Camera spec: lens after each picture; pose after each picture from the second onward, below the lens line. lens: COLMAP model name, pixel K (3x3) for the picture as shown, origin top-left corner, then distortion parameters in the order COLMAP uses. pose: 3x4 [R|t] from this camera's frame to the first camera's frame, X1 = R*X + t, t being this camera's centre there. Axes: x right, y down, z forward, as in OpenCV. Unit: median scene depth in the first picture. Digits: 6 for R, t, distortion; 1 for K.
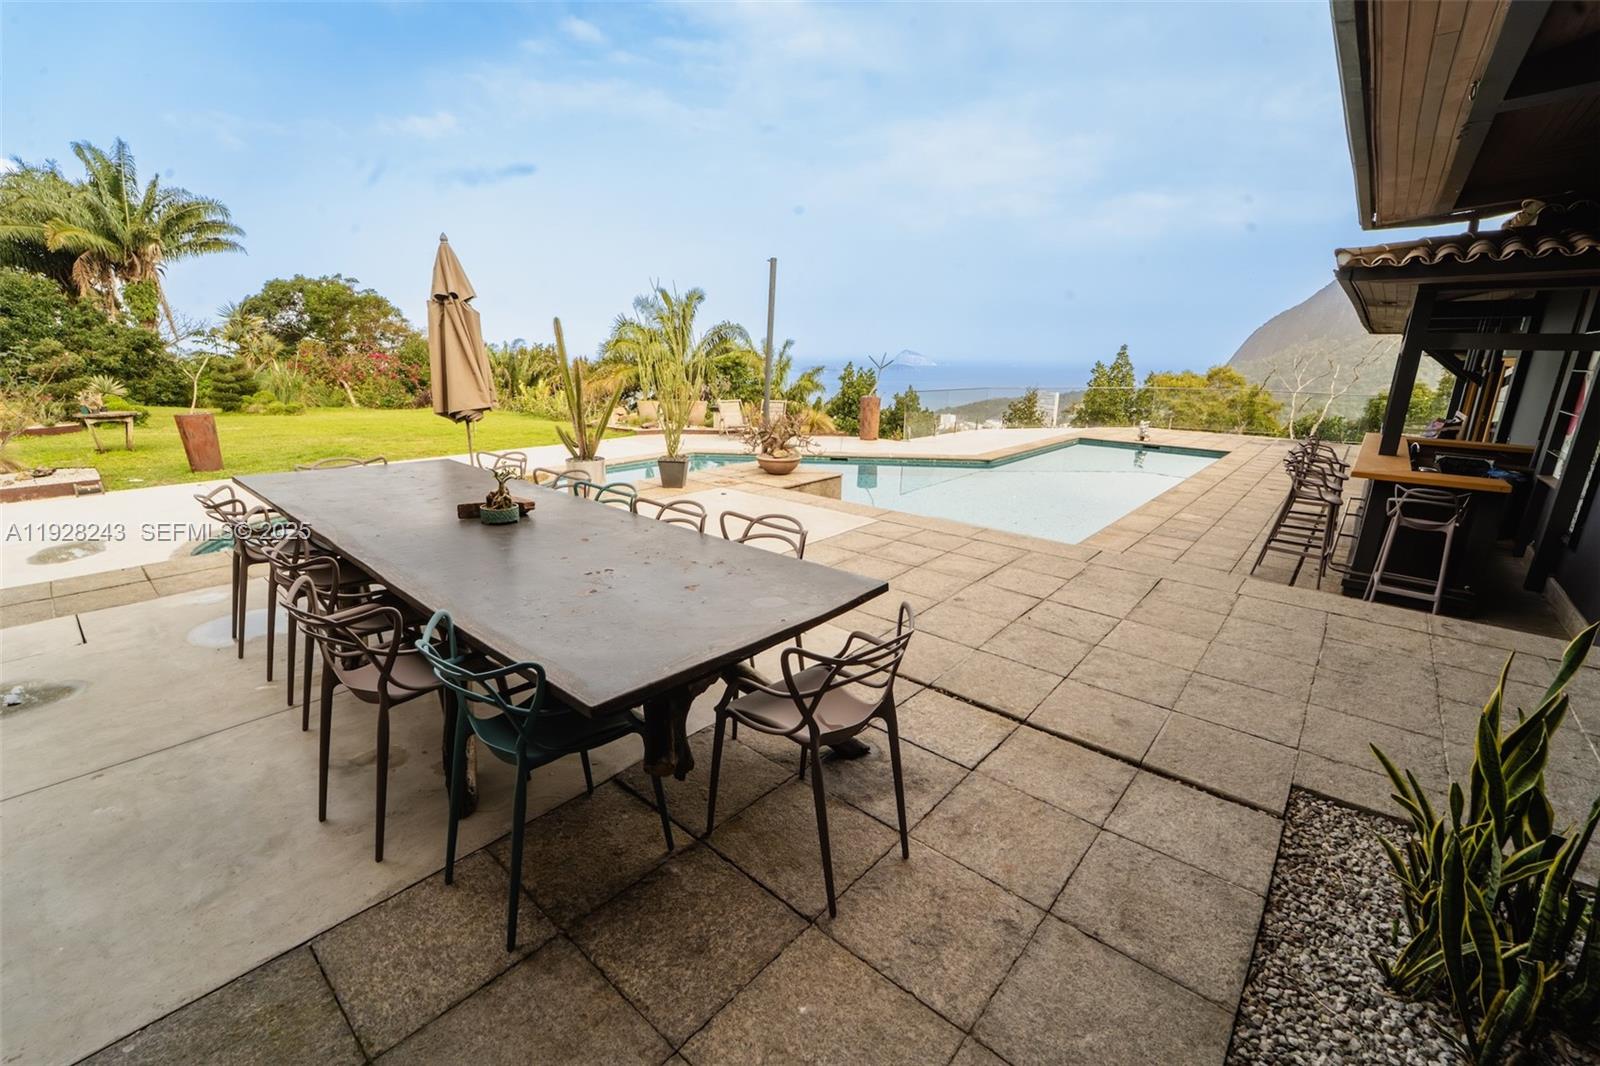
lens RADIAL K [[633.8, 0, 800.0], [0, 633.8, 533.0], [0, 0, 1]] dist [0.000897, -0.000052]
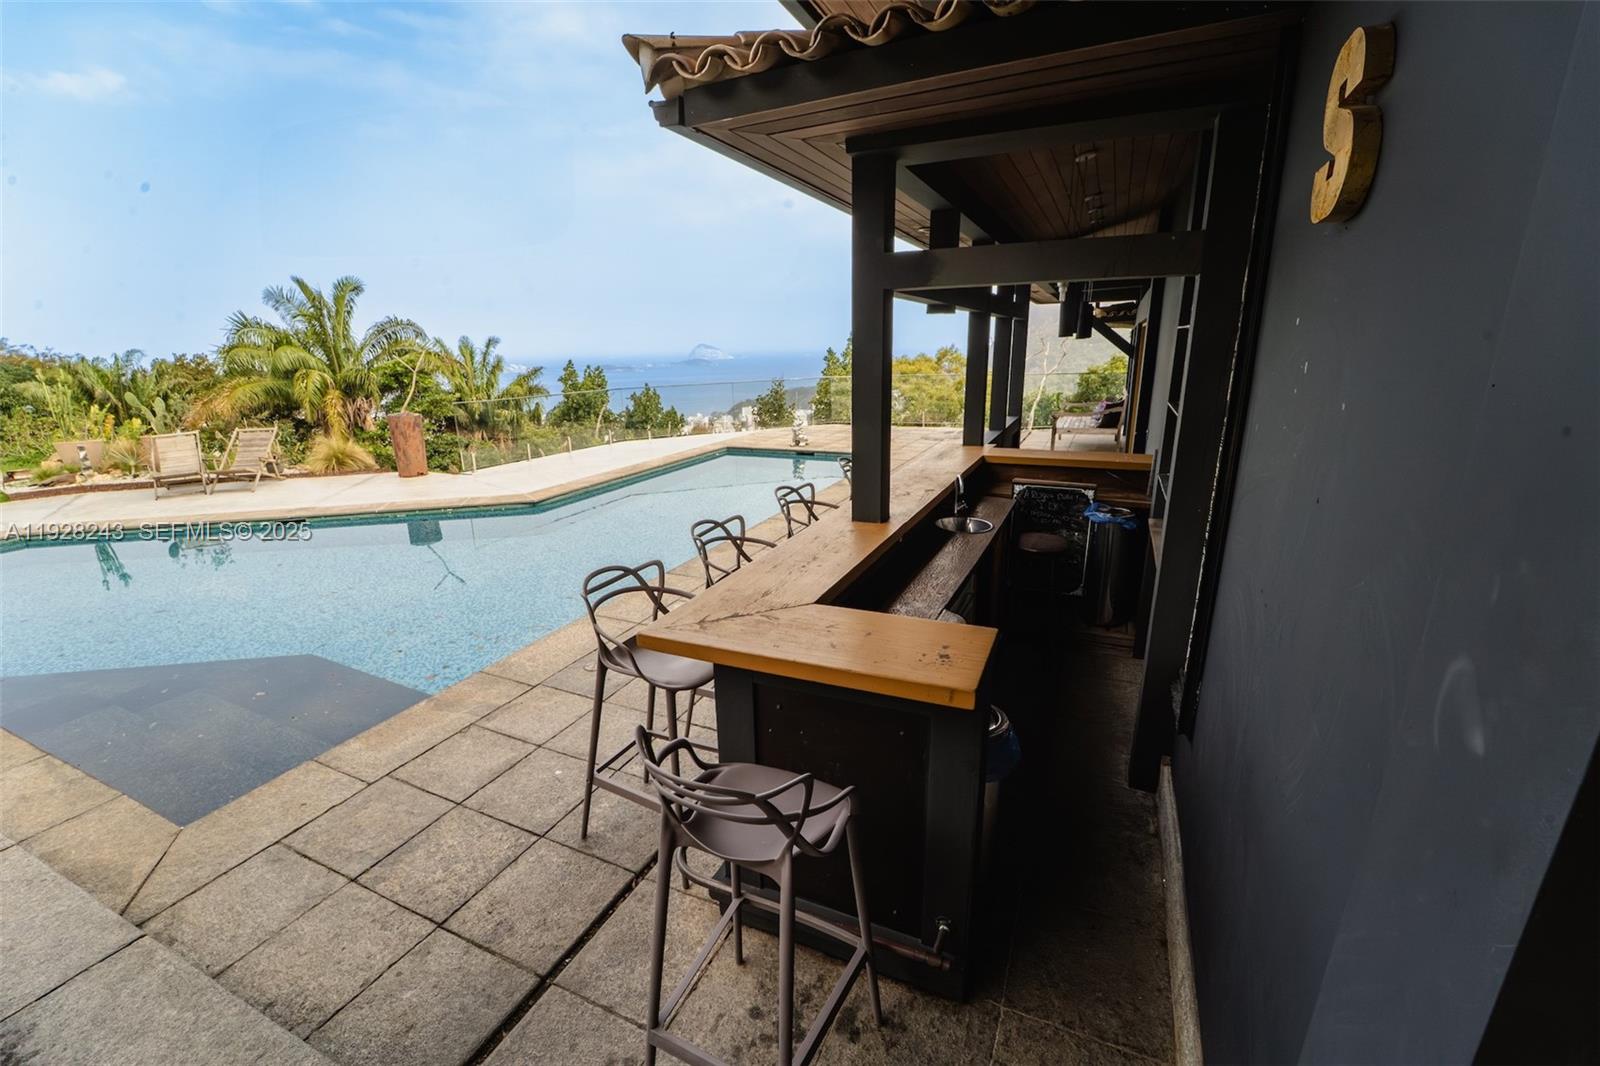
lens RADIAL K [[662.0, 0, 761.8], [0, 662.0, 527.5], [0, 0, 1]] dist [-0.000113, -0.000171]
pose [[0.966073, -0.104997, 0.235963, 0.108995], [0.107849, 0.994167, 0.000826, -0.018979], [-0.234673, 0.024651, 0.971762, 0.080631]]
